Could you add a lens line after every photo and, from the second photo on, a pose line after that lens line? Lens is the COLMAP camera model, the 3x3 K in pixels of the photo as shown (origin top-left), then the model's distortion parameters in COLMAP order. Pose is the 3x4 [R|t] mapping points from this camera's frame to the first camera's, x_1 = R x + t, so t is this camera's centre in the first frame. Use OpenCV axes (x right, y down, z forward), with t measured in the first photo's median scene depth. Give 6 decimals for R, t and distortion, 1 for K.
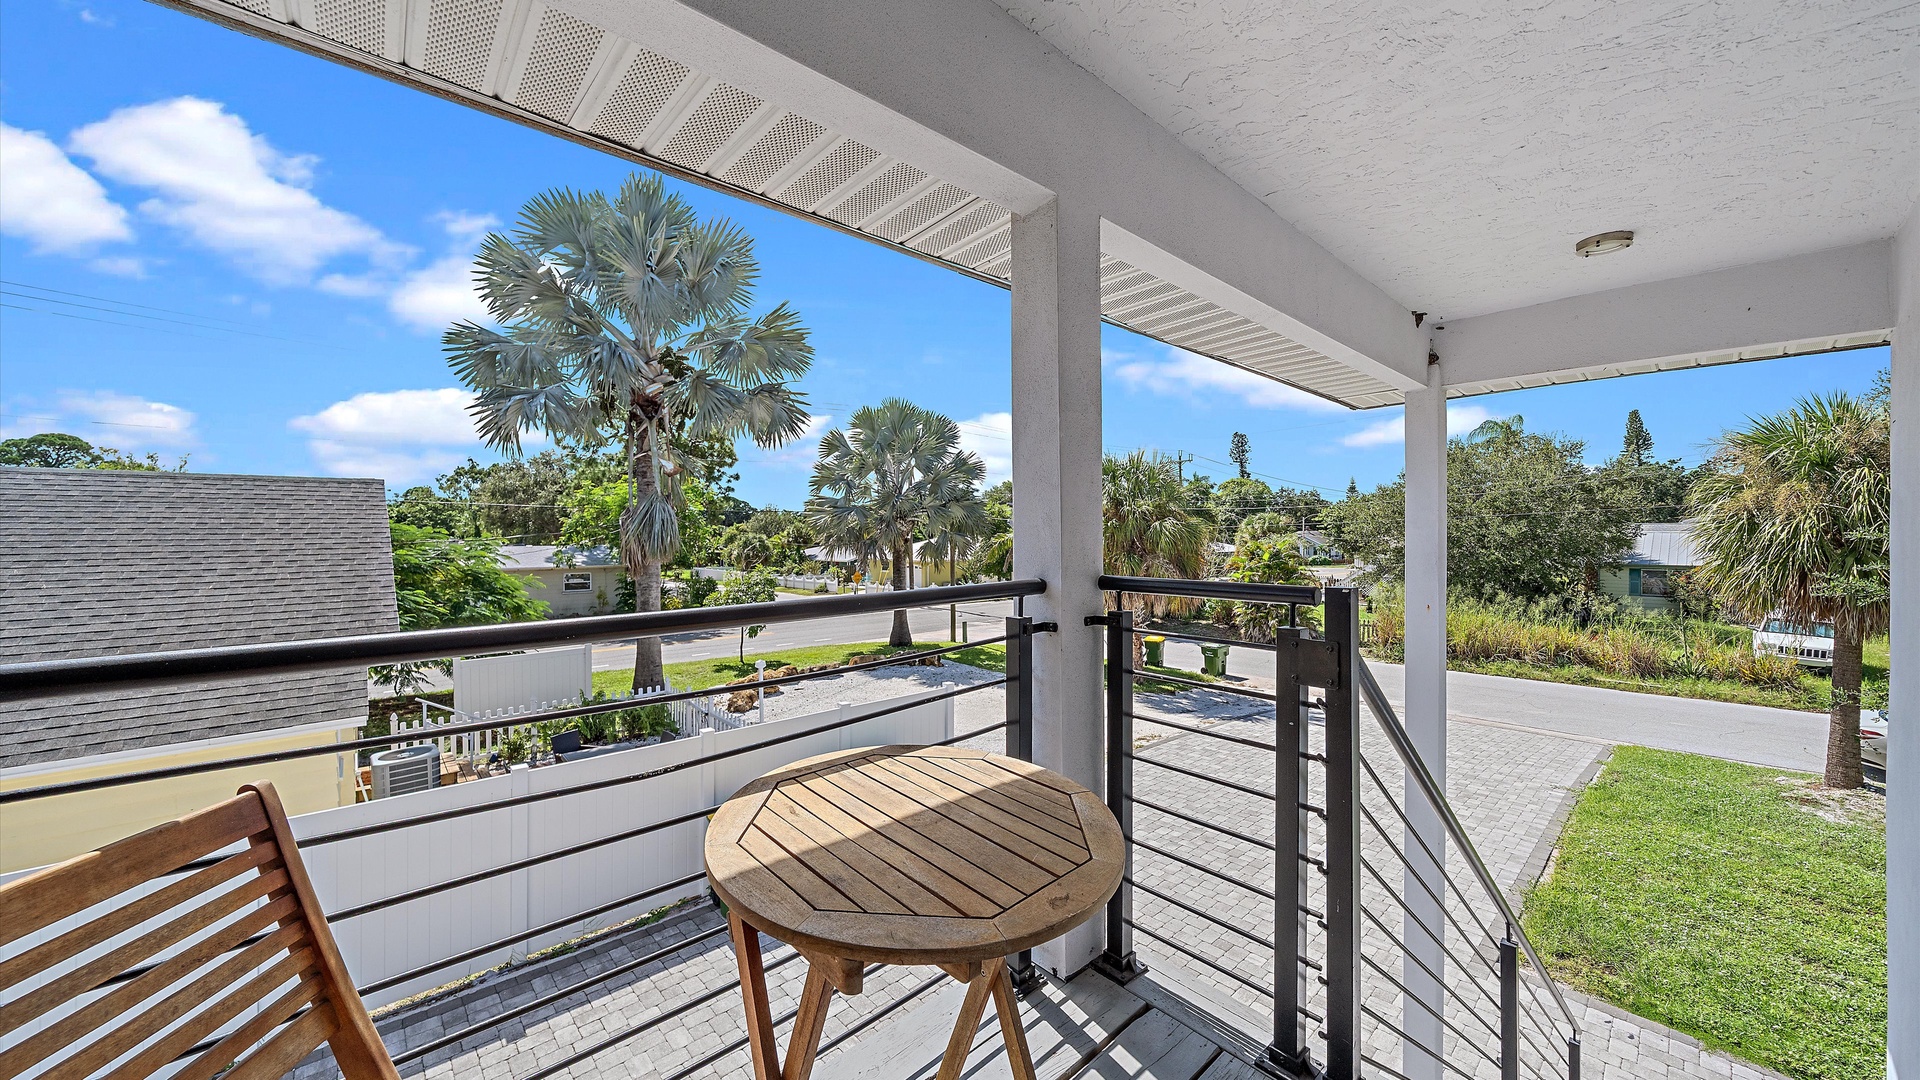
lens RADIAL K [[656.2, 0, 960.0], [0, 656.2, 540.0], [0, 0, 1]] dist [-0.003646, -0.000005]
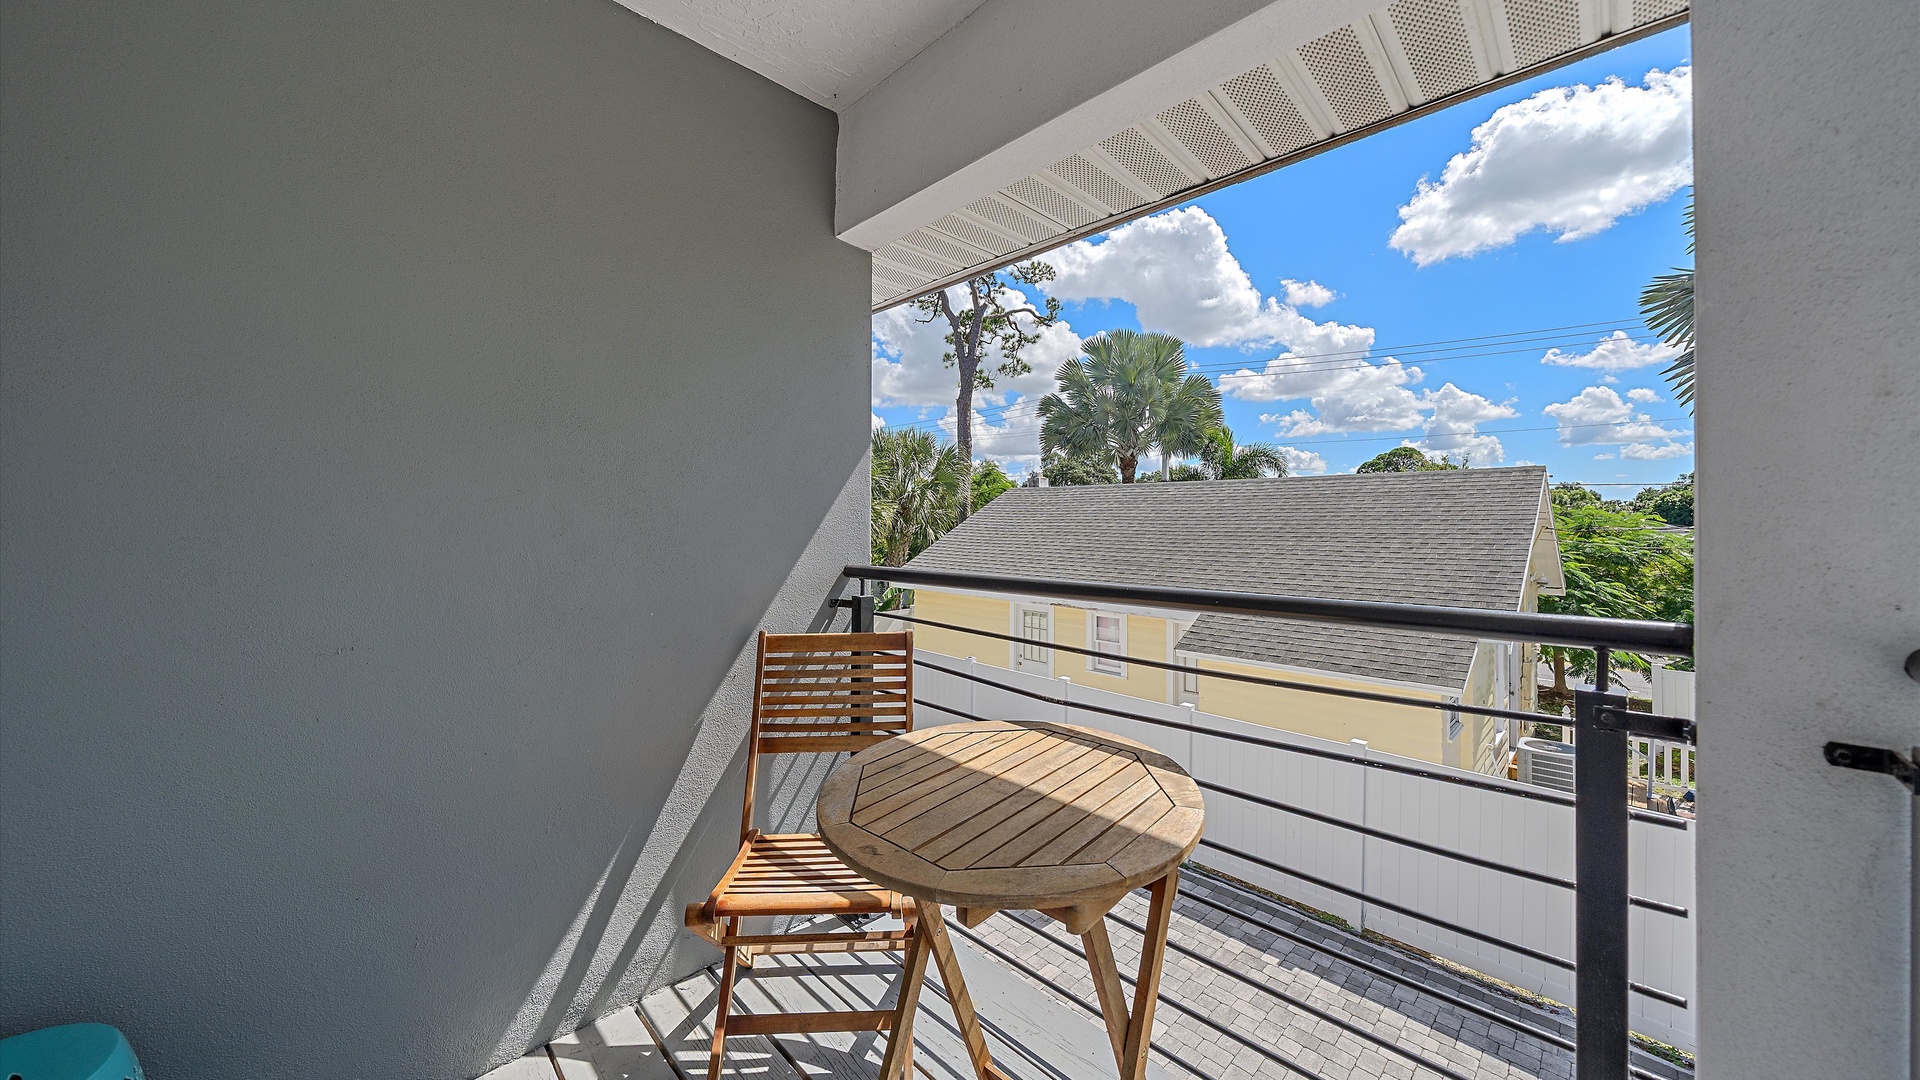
lens RADIAL K [[657.8, 0, 959.5], [0, 657.8, 523.5], [0, 0, 1]] dist [-0.000984, -0.000015]
pose [[0.076293, 0.010506, -0.997030, 0.800894], [-0.015572, 0.999835, 0.009344, -0.013271], [0.996964, 0.014812, 0.076444, 0.661634]]
